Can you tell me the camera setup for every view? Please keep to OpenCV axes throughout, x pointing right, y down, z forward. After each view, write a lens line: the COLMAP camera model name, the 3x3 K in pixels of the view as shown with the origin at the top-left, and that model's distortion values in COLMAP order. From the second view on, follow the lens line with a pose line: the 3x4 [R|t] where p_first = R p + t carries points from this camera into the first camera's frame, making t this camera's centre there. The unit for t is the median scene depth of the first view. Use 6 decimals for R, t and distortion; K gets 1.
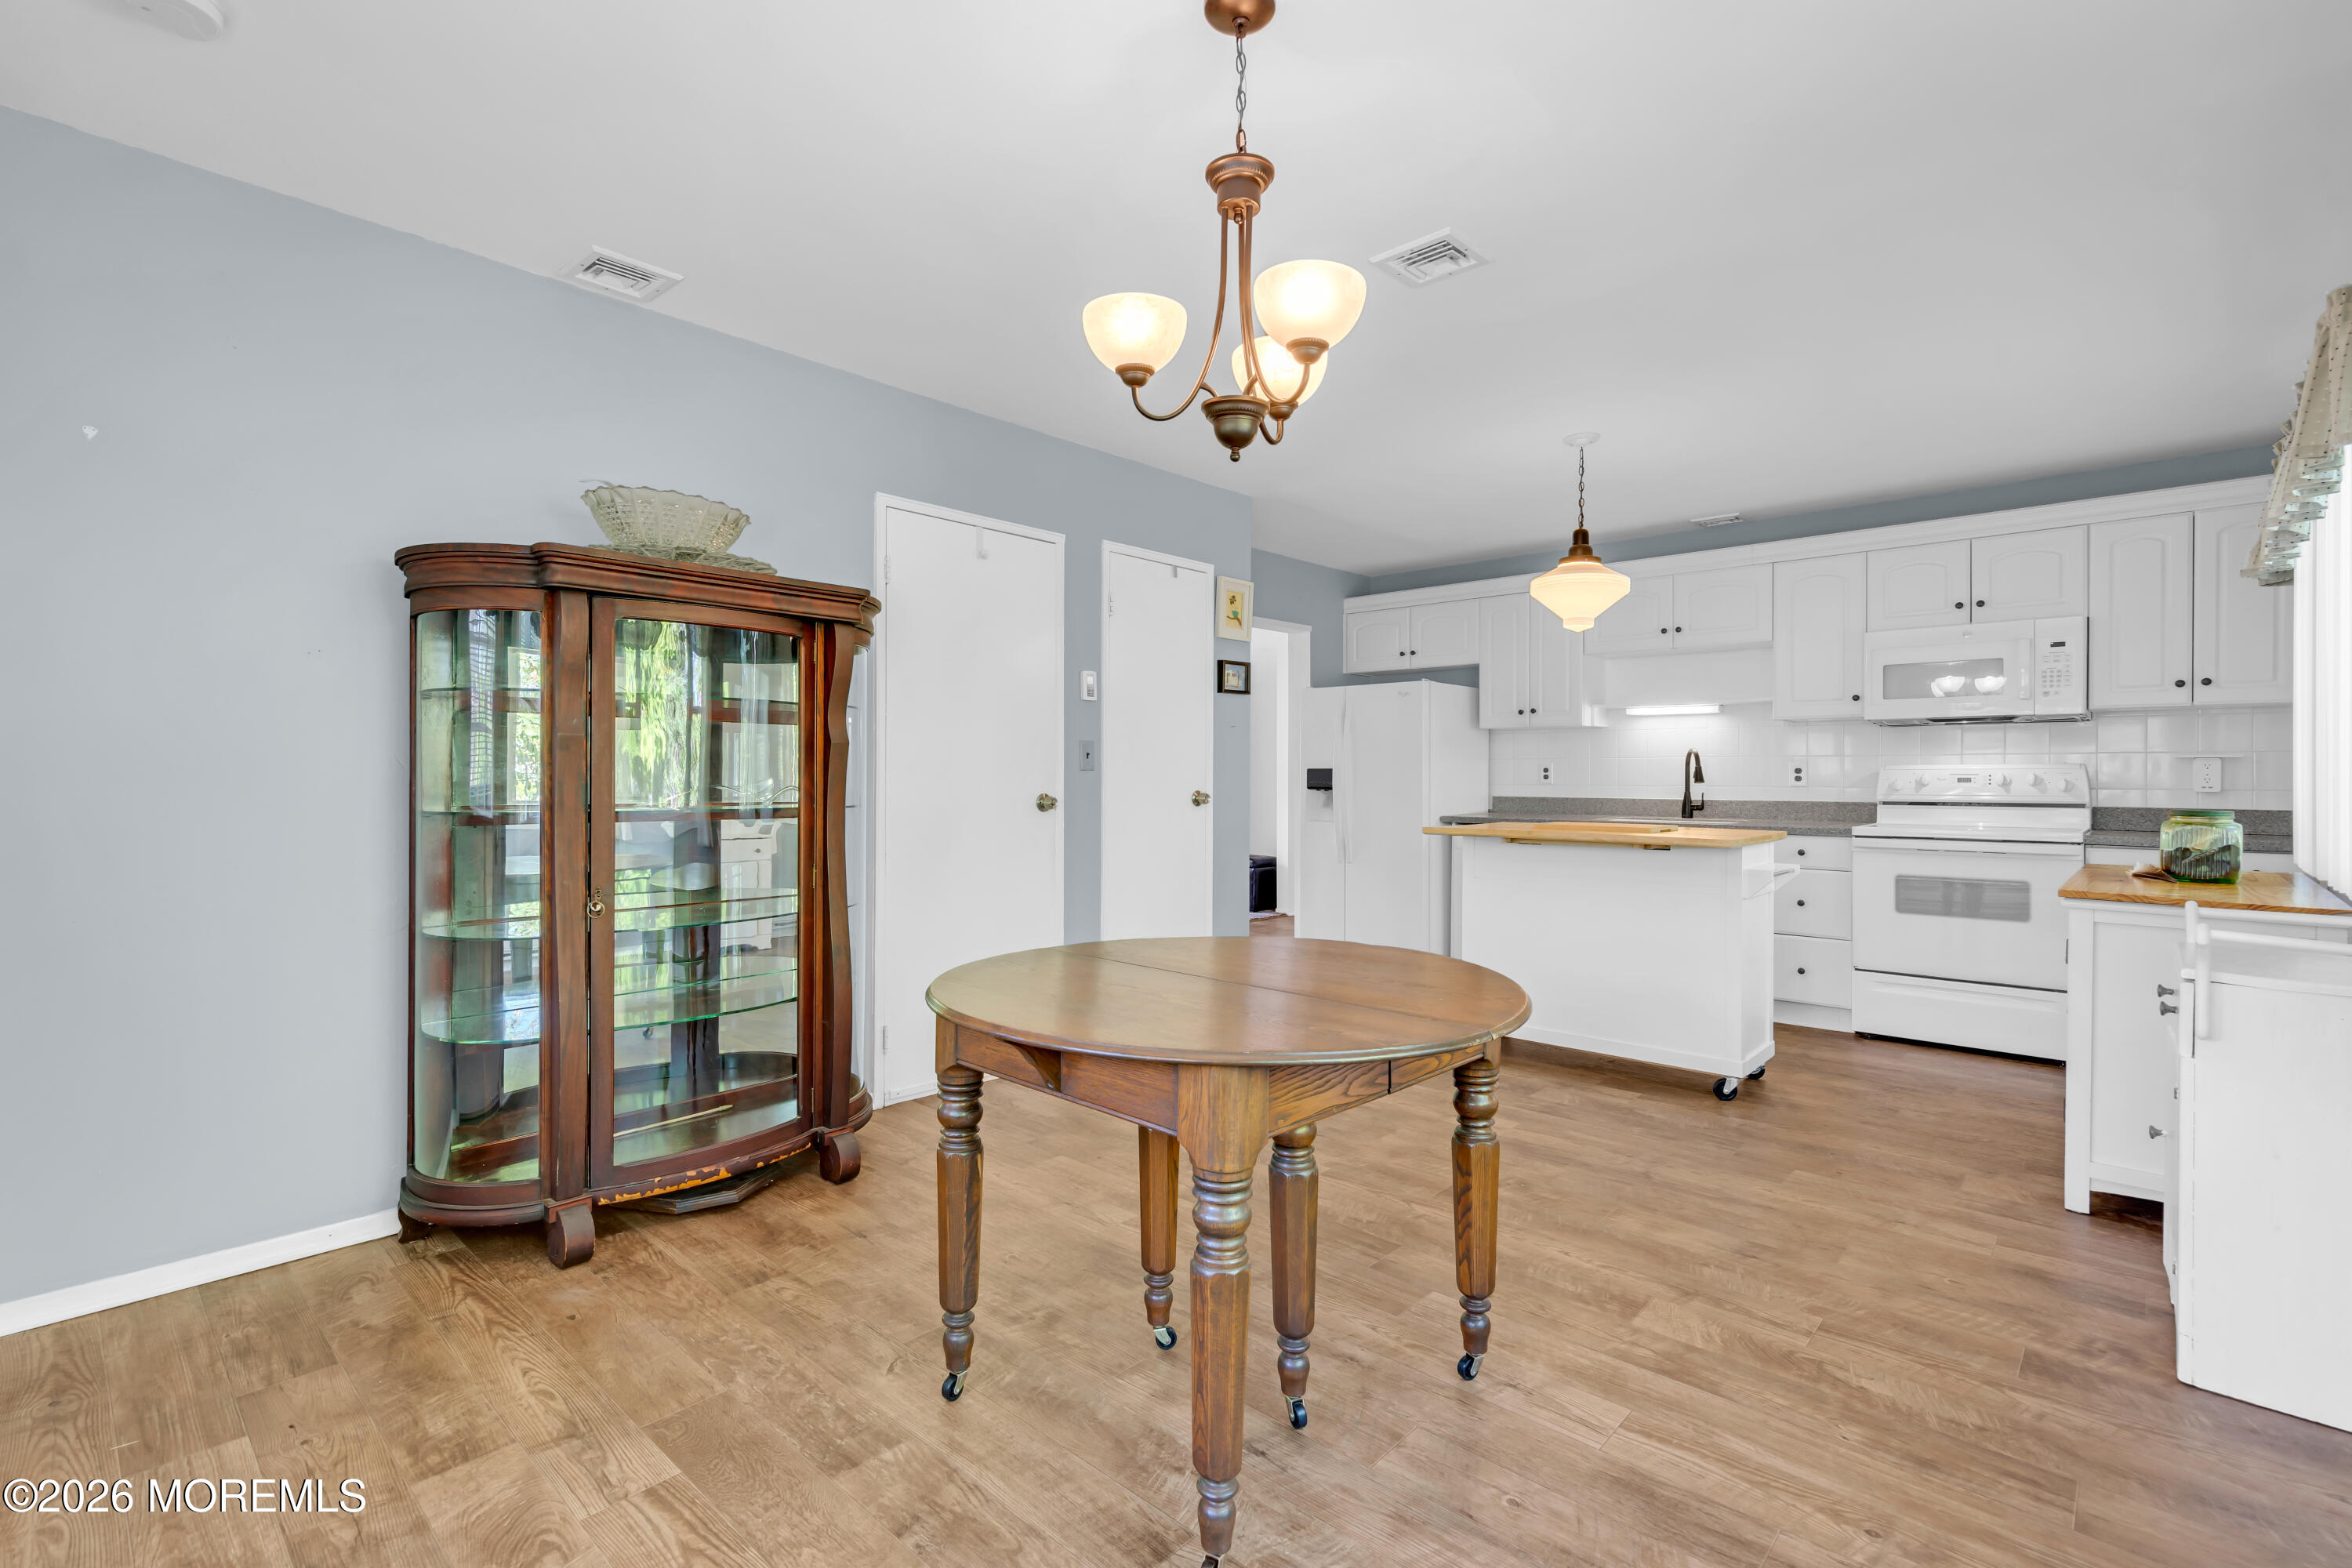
lens RADIAL K [[1052.6, 0, 1161.6], [0, 1052.6, 783.3], [0, 0, 1]] dist [-0.000261, 0.000348]
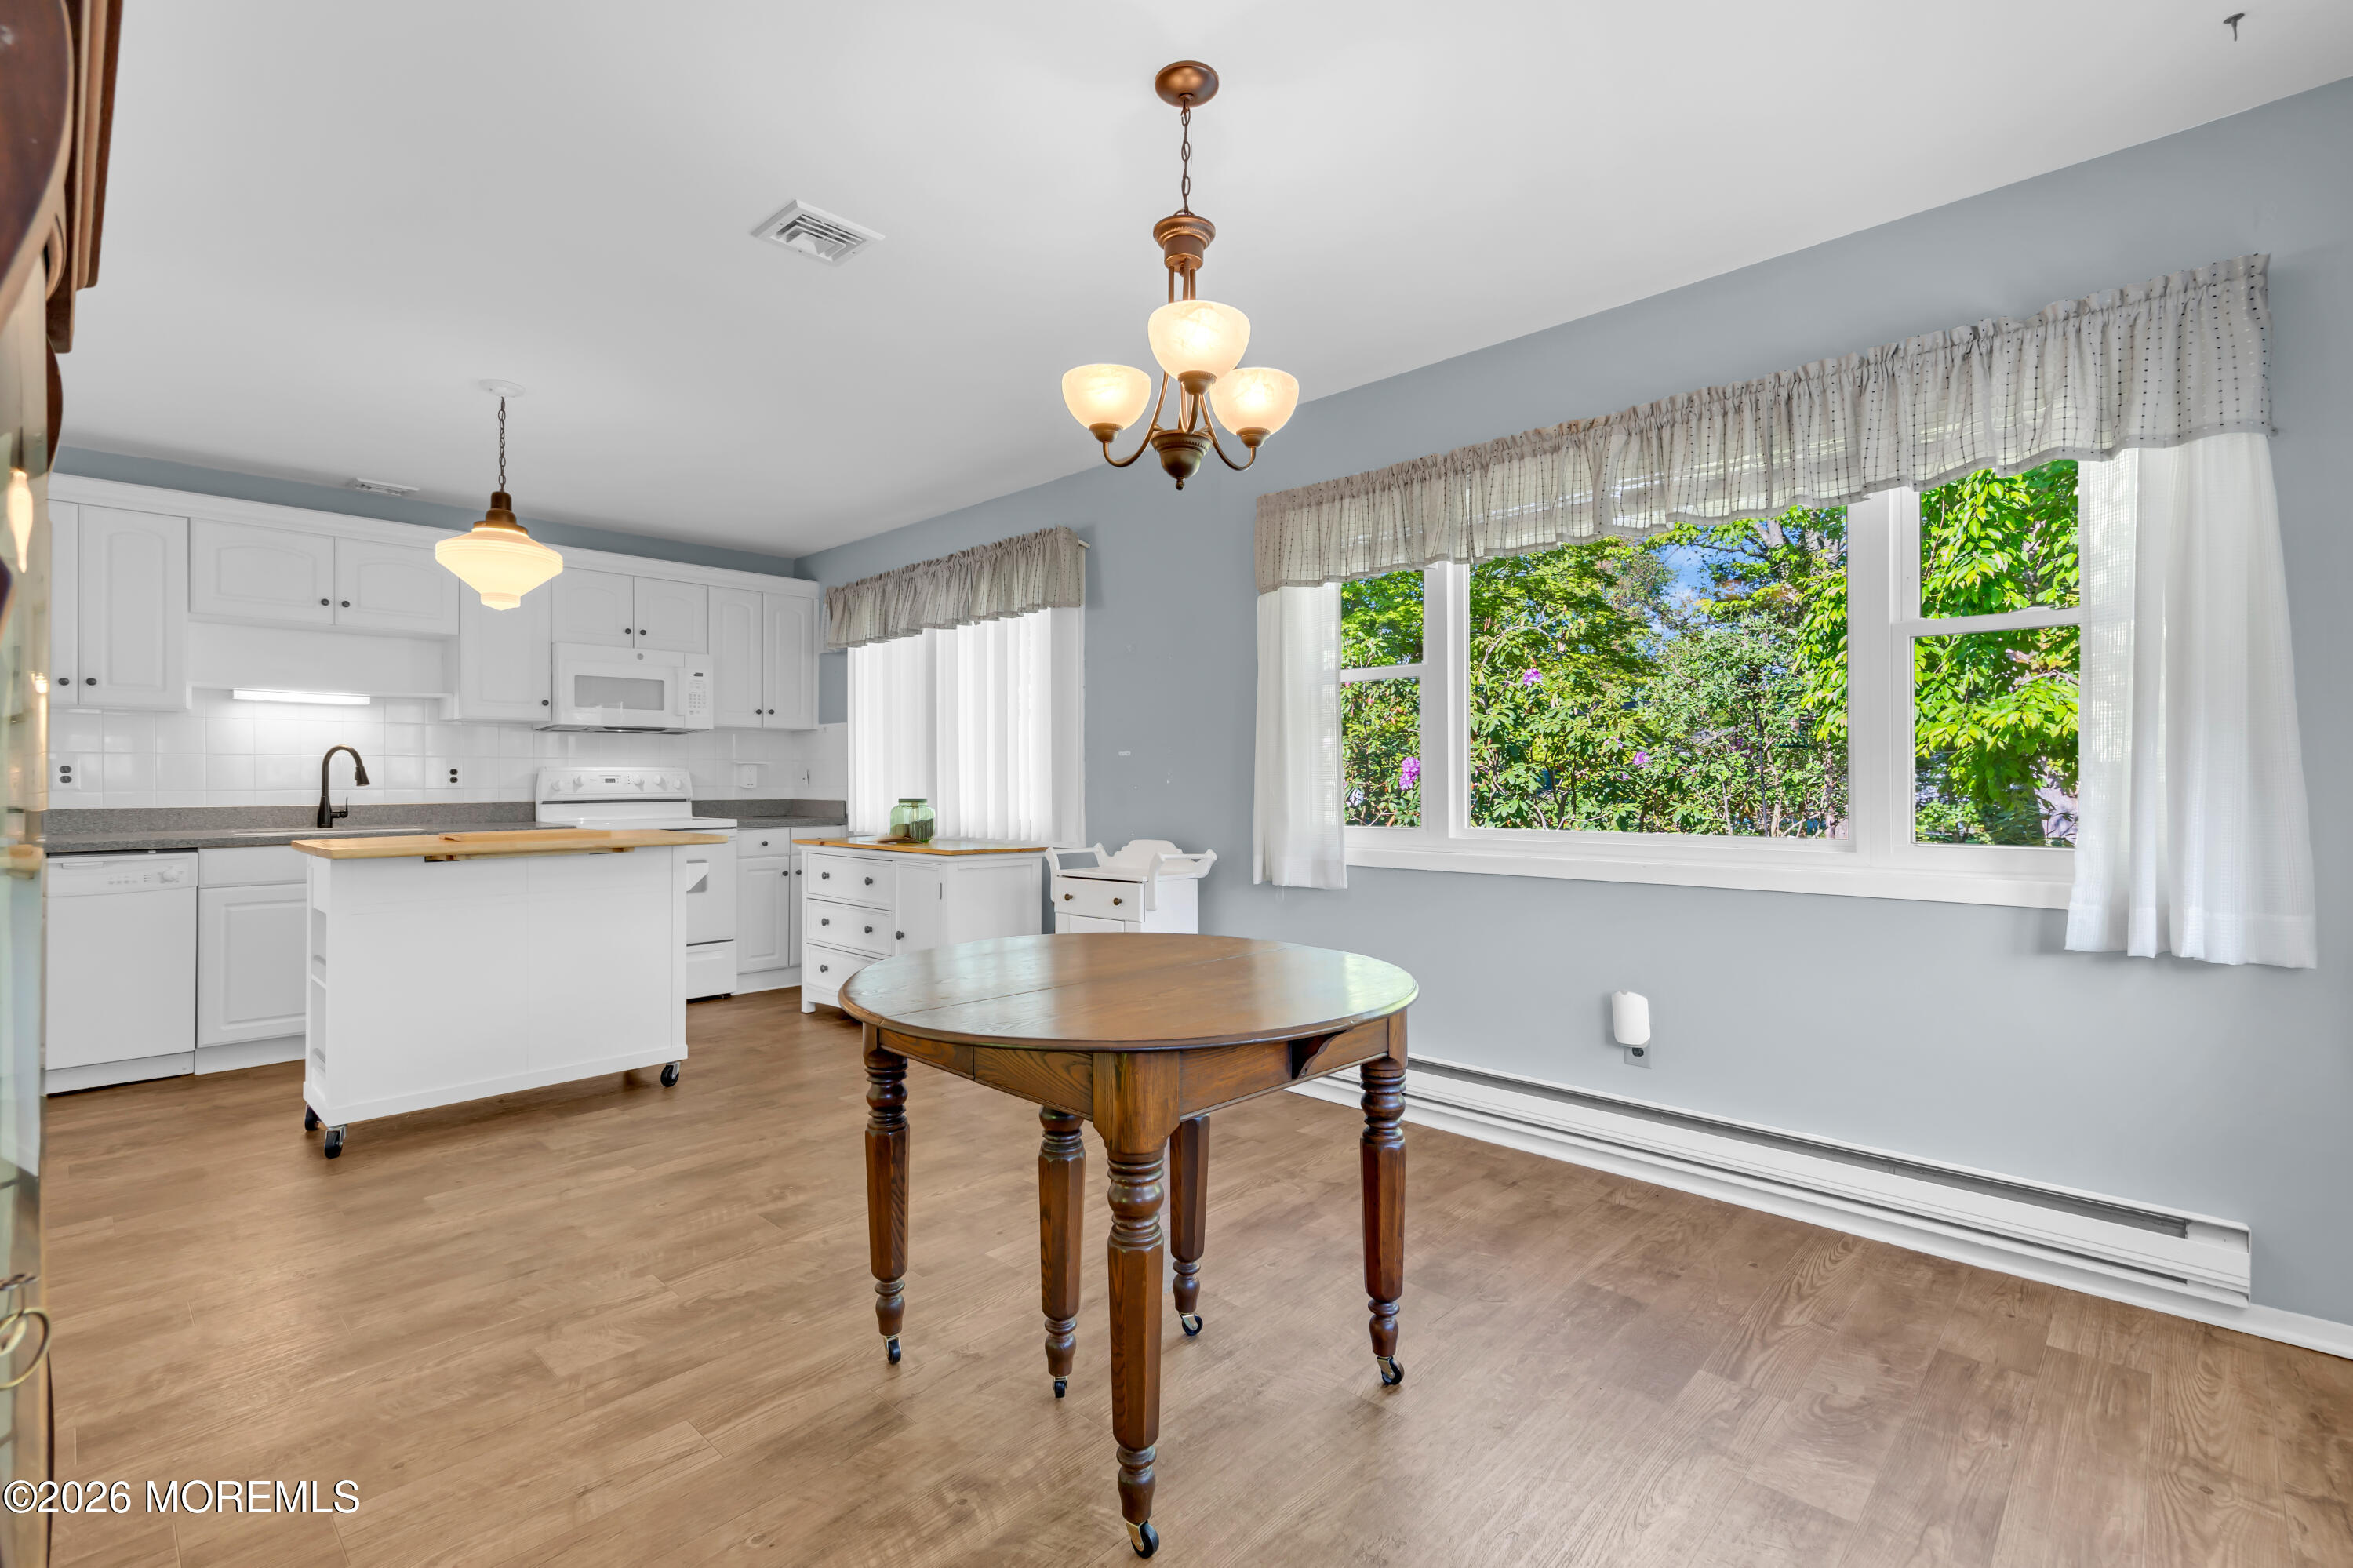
lens RADIAL K [[1051.7, 0, 1170.6], [0, 1051.7, 772.7], [0, 0, 1]] dist [0.000893, 0.000061]
pose [[0.003569, 0.002976, 0.999989, -0.396812], [0.008290, 0.999961, -0.003005, -0.003141], [-0.999959, 0.008300, 0.003545, 0.389923]]
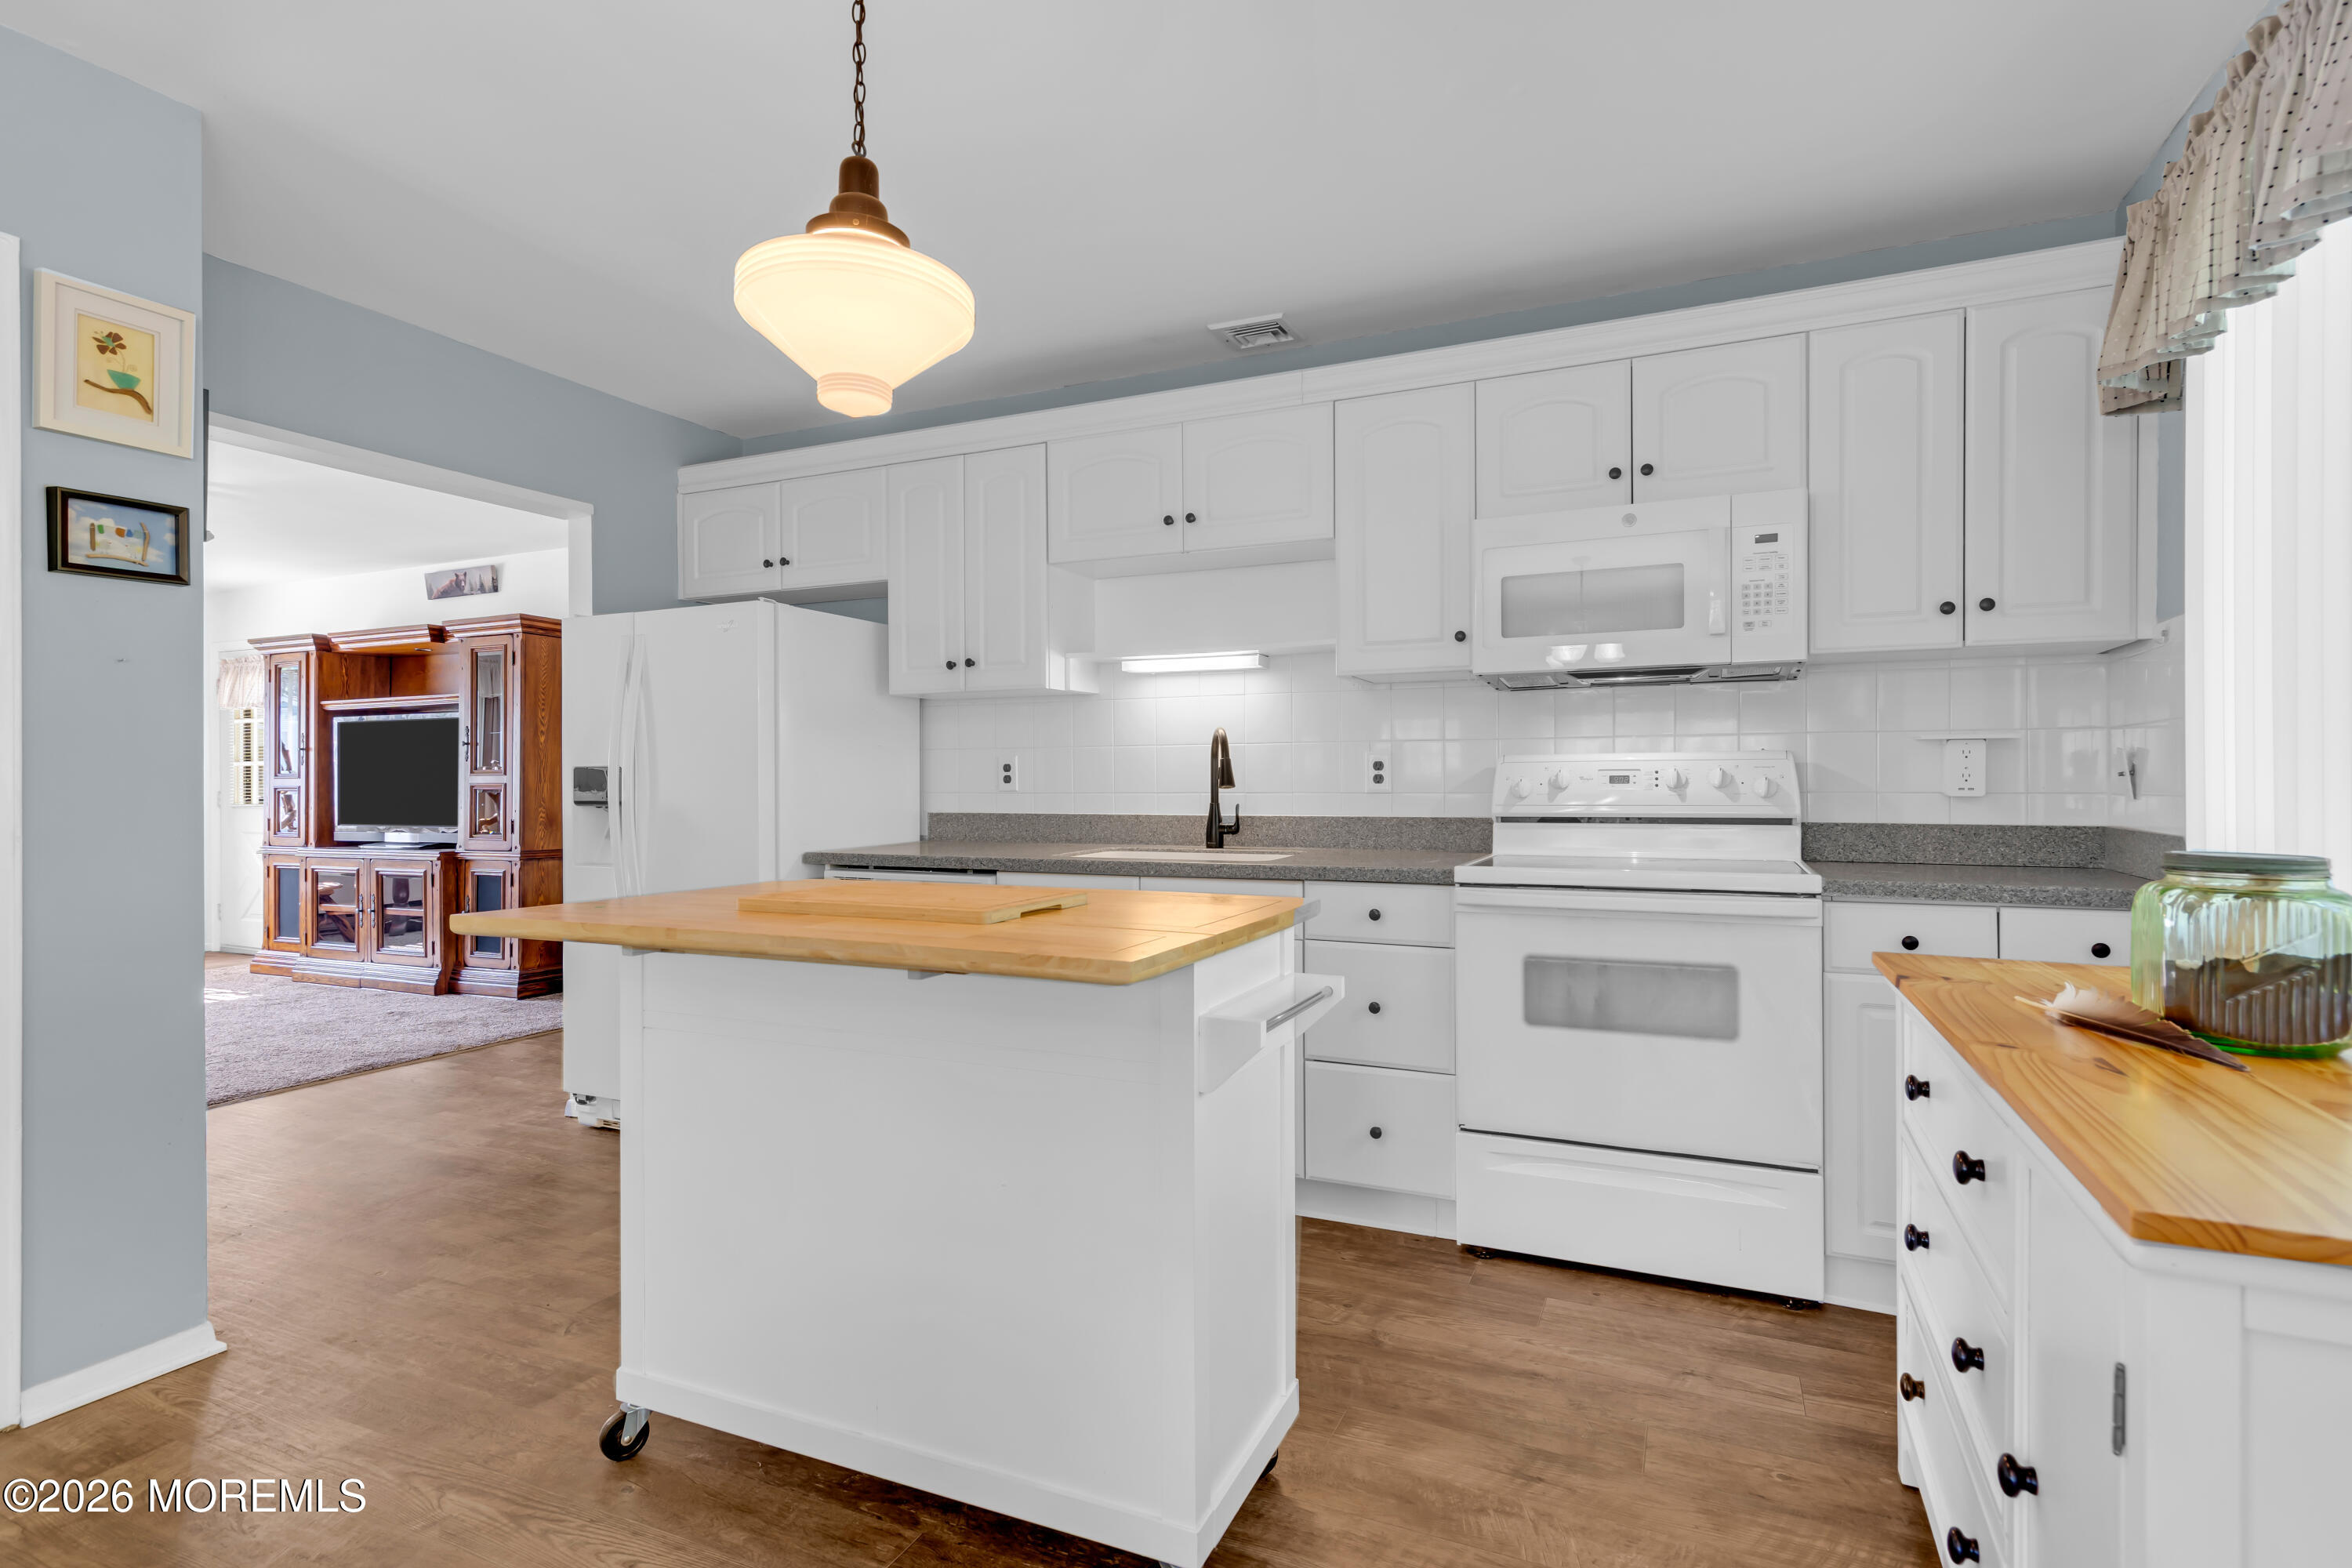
lens RADIAL K [[1167.1, 0, 1168.4], [0, 1167.1, 792.5], [0, 0, 1]] dist [0.001088, -0.000331]
pose [[0.946123, -0.011084, 0.323619, 0.317433], [0.009686, 0.999936, 0.005929, -0.002196], [-0.323663, -0.002475, 0.946169, 0.471920]]
